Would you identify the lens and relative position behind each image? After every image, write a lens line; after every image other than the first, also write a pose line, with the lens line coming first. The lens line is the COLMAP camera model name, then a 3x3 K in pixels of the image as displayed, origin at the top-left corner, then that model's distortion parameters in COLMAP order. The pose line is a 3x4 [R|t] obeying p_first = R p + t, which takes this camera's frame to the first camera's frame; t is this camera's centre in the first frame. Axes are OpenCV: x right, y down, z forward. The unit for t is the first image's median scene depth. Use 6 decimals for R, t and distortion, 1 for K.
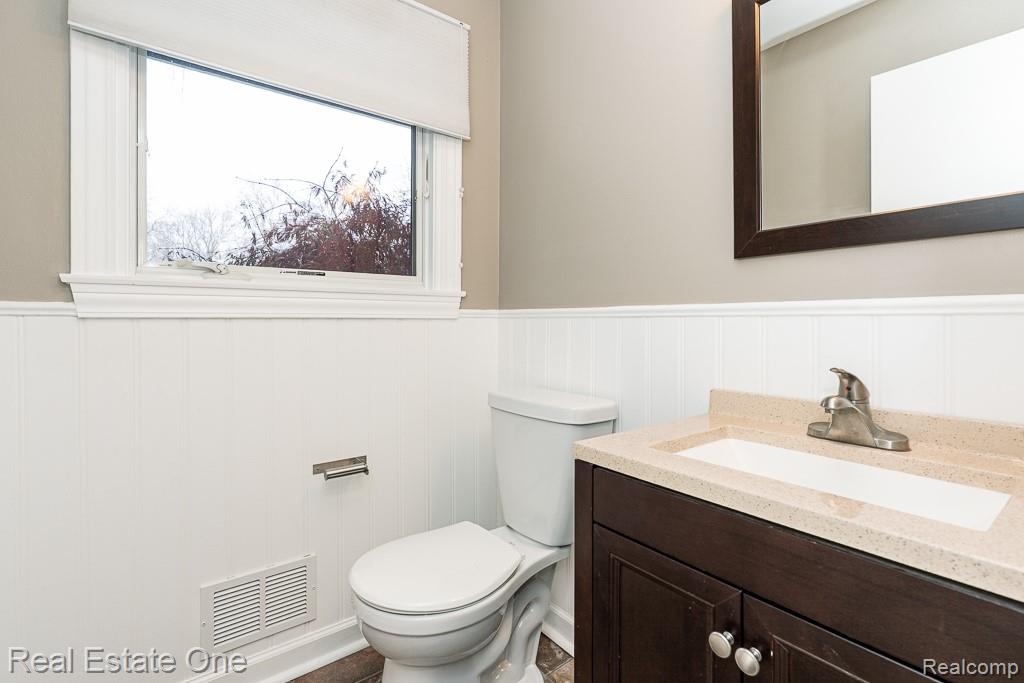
lens RADIAL K [[474.0, 0, 507.5], [0, 474.0, 334.3], [0, 0, 1]] dist [-0.004533, 0.001882]
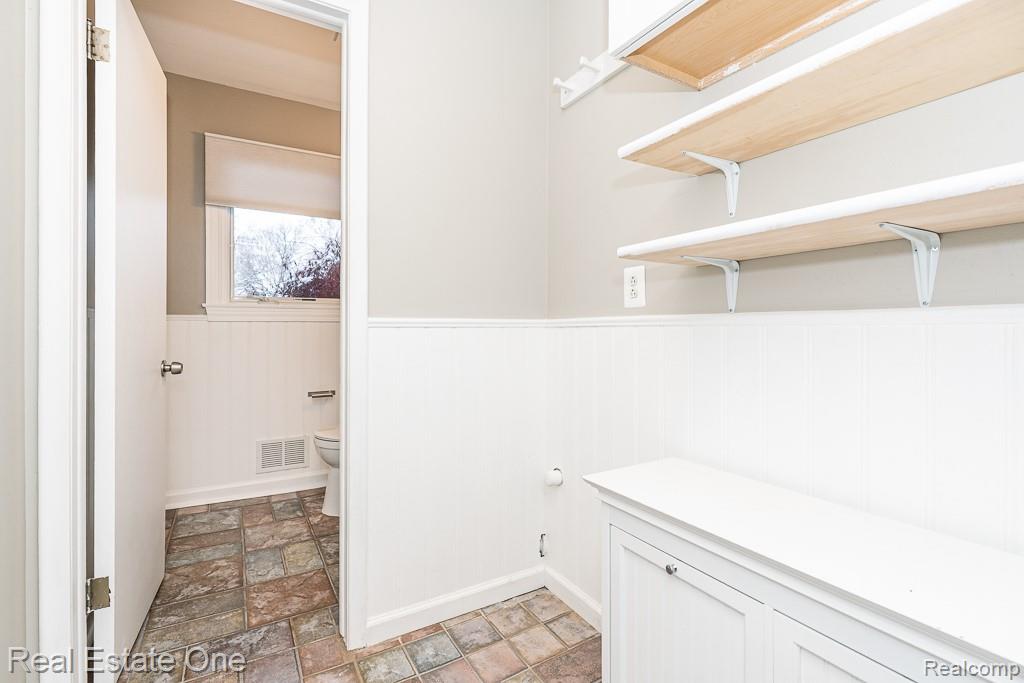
lens RADIAL K [[474.0, 0, 515.8], [0, 474.0, 335.2], [0, 0, 1]] dist [-0.004533, 0.001882]
pose [[0.994018, 0.000419, -0.109212, 0.467788], [-0.001052, 0.999983, -0.005739, 0.024628], [0.109207, 0.005819, 0.994002, -0.626385]]
